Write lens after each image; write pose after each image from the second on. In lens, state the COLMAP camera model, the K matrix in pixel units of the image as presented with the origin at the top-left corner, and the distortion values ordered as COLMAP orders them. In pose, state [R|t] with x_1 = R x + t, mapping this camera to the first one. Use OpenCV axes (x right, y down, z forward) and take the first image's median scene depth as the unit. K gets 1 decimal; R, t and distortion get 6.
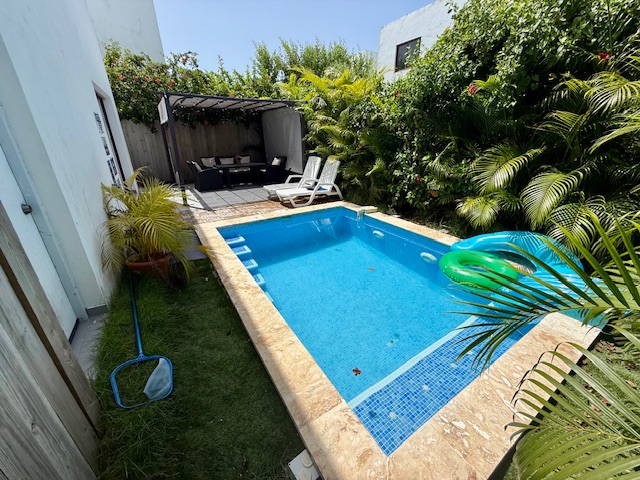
lens RADIAL K [[255.4, 0, 319.6], [0, 255.4, 240.7], [0, 0, 1]] dist [-0.001563, -0.000496]
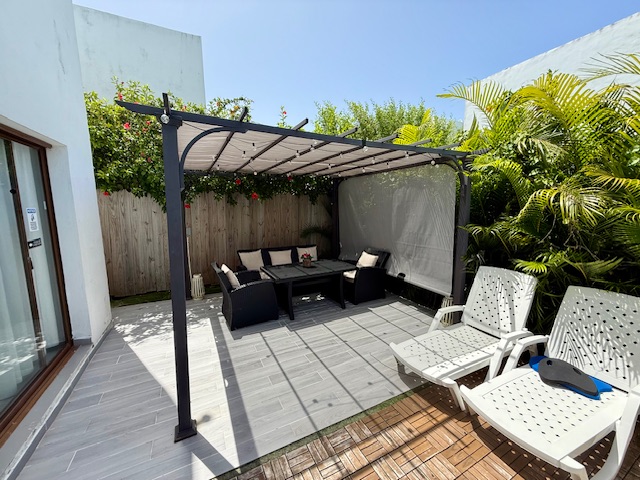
lens RADIAL K [[255.4, 0, 319.6], [0, 255.4, 240.7], [0, 0, 1]] dist [-0.001563, -0.000496]
pose [[0.995548, 0.013505, -0.093283, -0.229291], [-0.036316, 0.968233, -0.247399, -0.211841], [0.086979, 0.249685, 0.964413, 0.450458]]
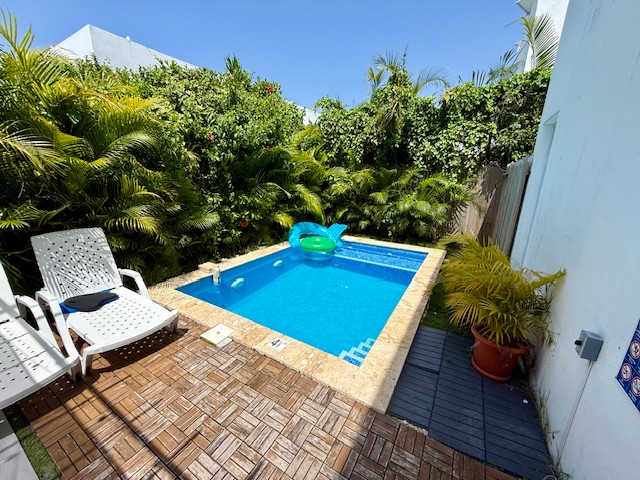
lens RADIAL K [[255.4, 0, 319.6], [0, 255.4, 240.7], [0, 0, 1]] dist [-0.001563, -0.000496]
pose [[-0.452813, -0.235518, 0.859937, -0.389983], [0.319295, 0.857682, 0.403030, -0.254080], [-0.832473, 0.457070, -0.313170, 0.582023]]
